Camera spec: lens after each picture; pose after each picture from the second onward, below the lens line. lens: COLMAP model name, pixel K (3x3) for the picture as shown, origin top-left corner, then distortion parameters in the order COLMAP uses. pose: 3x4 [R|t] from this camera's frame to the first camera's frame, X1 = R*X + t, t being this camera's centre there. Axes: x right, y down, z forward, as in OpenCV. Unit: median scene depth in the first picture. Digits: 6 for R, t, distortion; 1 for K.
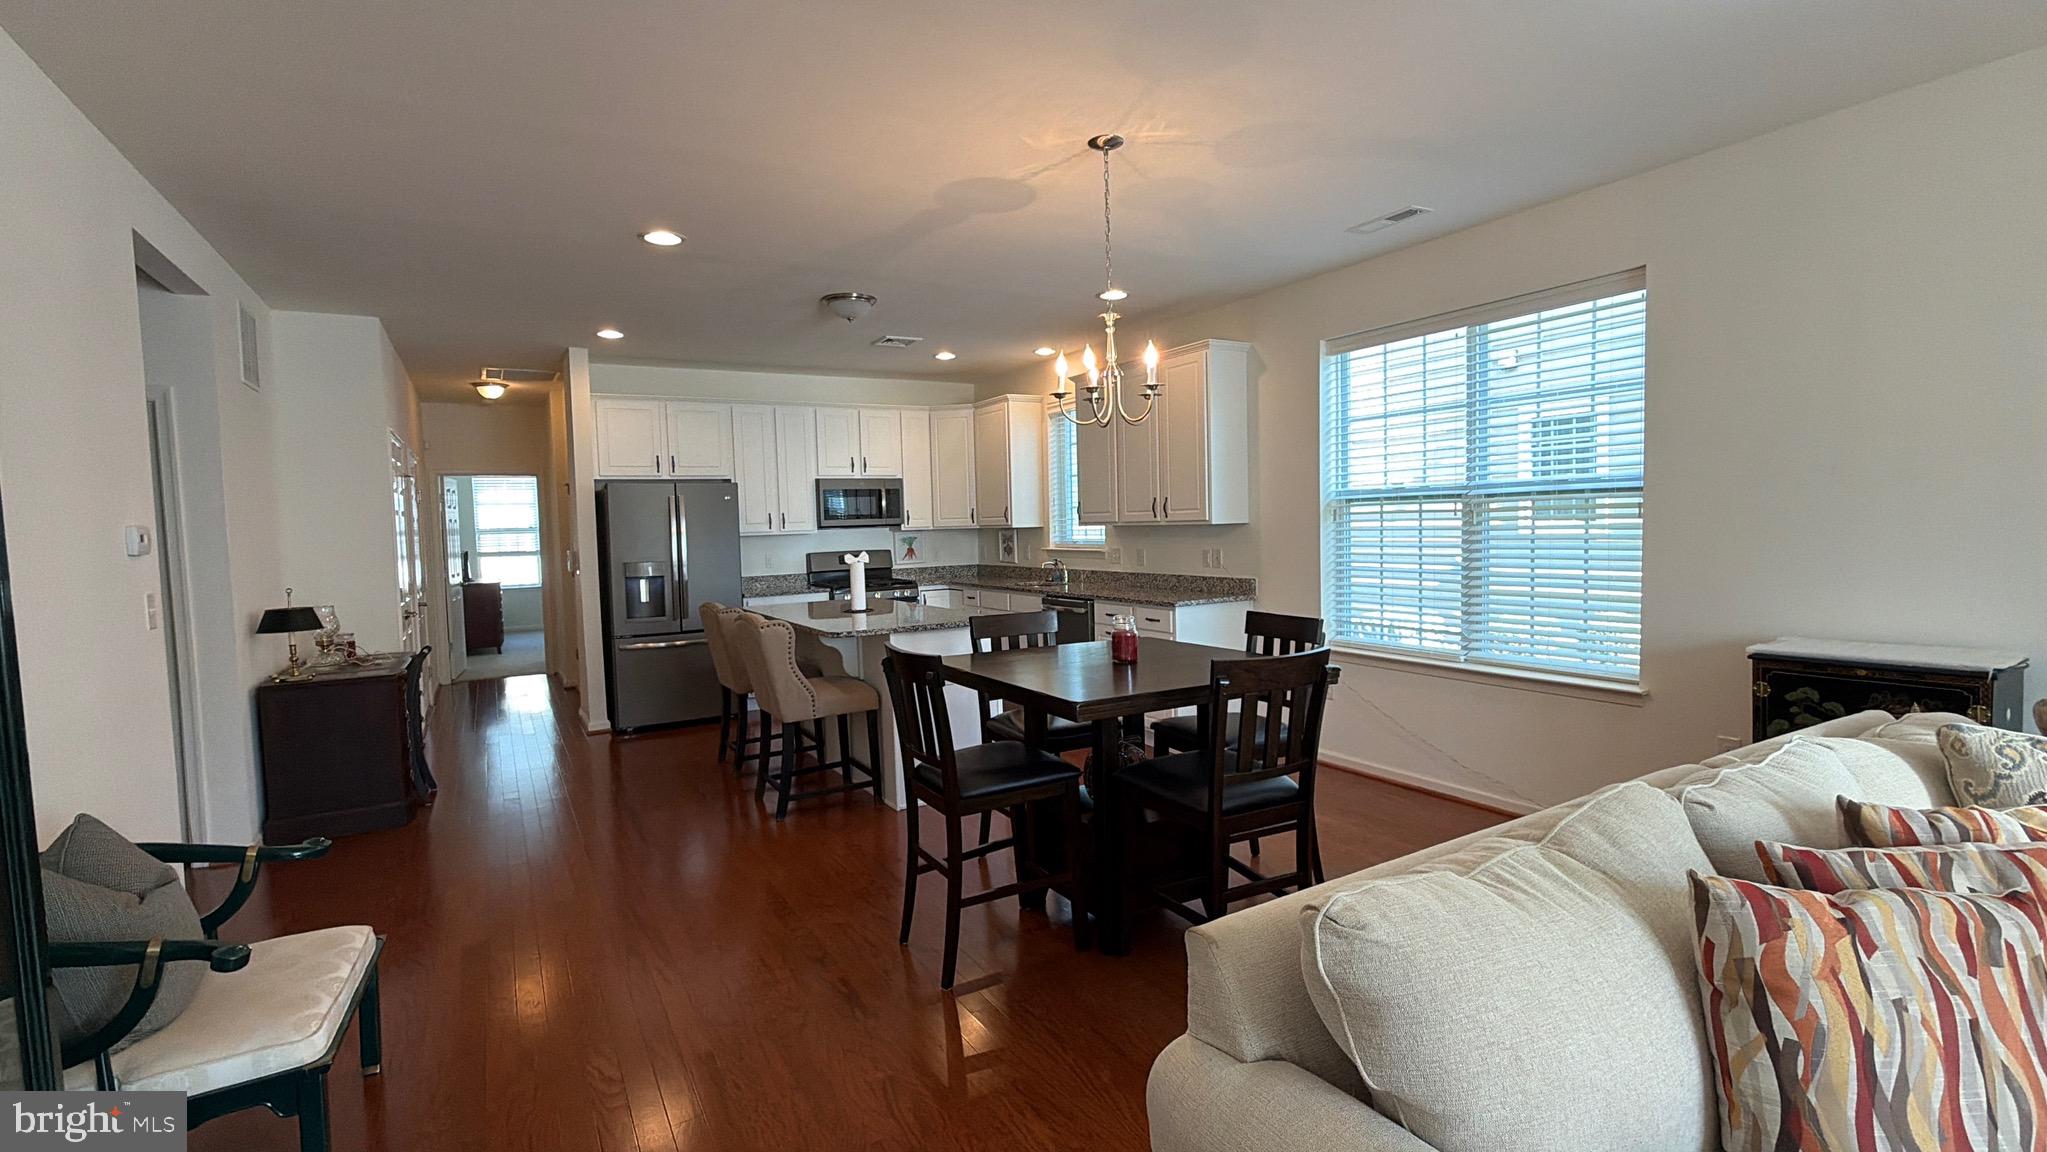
lens RADIAL K [[921.0, 0, 1021.4], [0, 921.0, 576.6], [0, 0, 1]] dist [-0.000854, -0.000194]
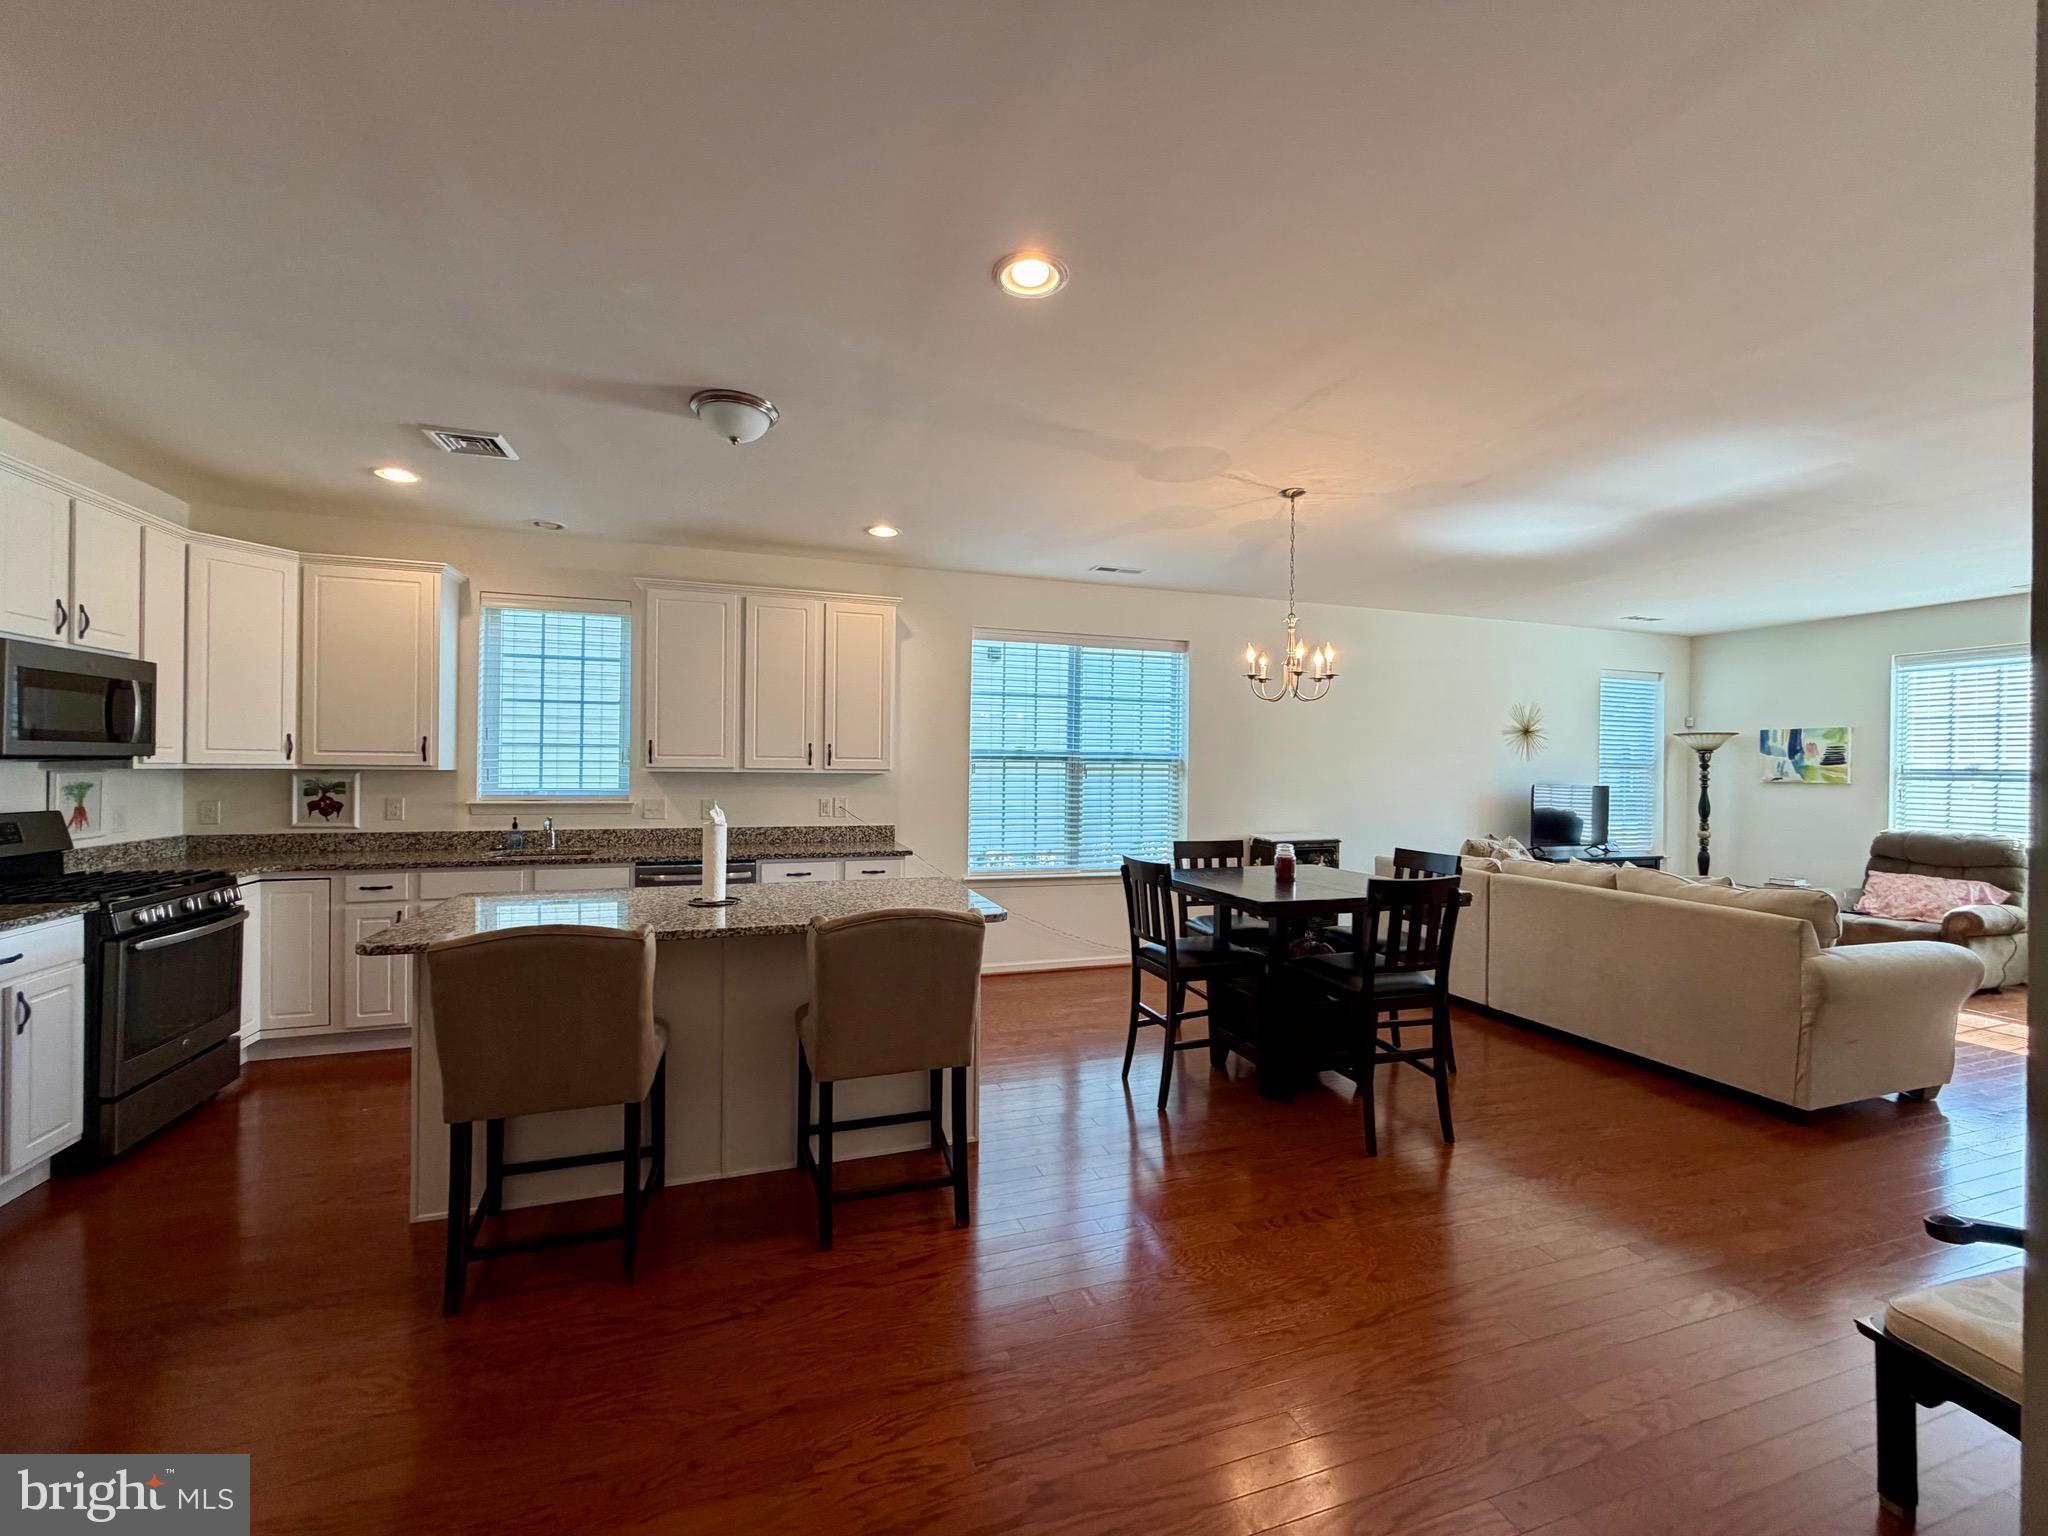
lens RADIAL K [[814.0, 0, 1015.8], [0, 814.0, 767.1], [0, 0, 1]] dist [0.000073, -0.000361]
pose [[0.200323, 0.029548, 0.979284, -0.557146], [0.041053, 0.998414, -0.038523, -0.019757], [-0.978869, 0.047919, 0.198792, 0.572888]]
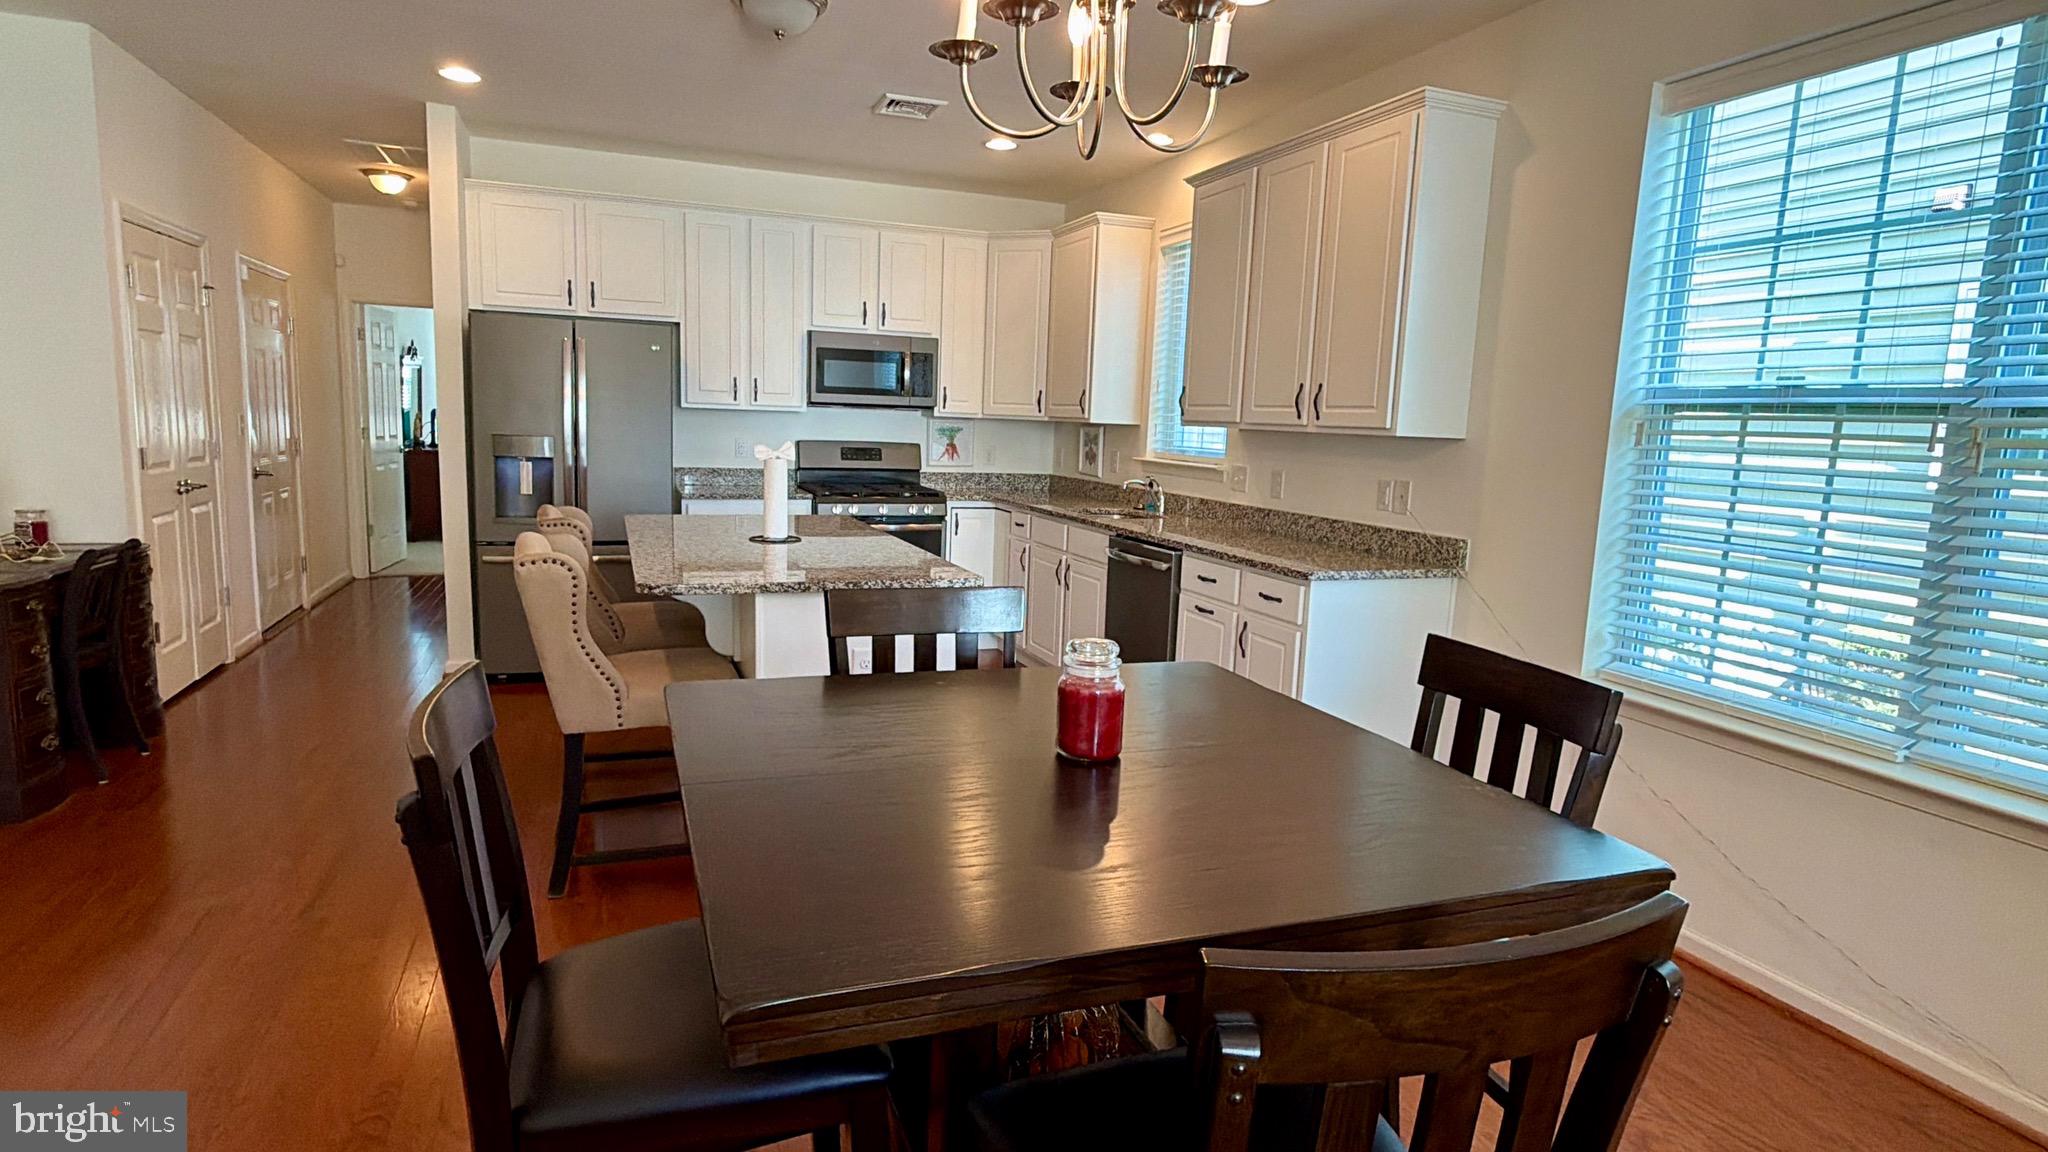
lens RADIAL K [[1074.2, 0, 1024.0], [0, 1074.2, 576.0], [0, 0, 1]] dist [0.000890, -0.000550]
pose [[0.985694, 0.087984, -0.143758, 0.072843], [-0.075289, 0.992956, 0.091487, -0.013148], [0.150795, -0.079355, 0.985375, 0.271180]]
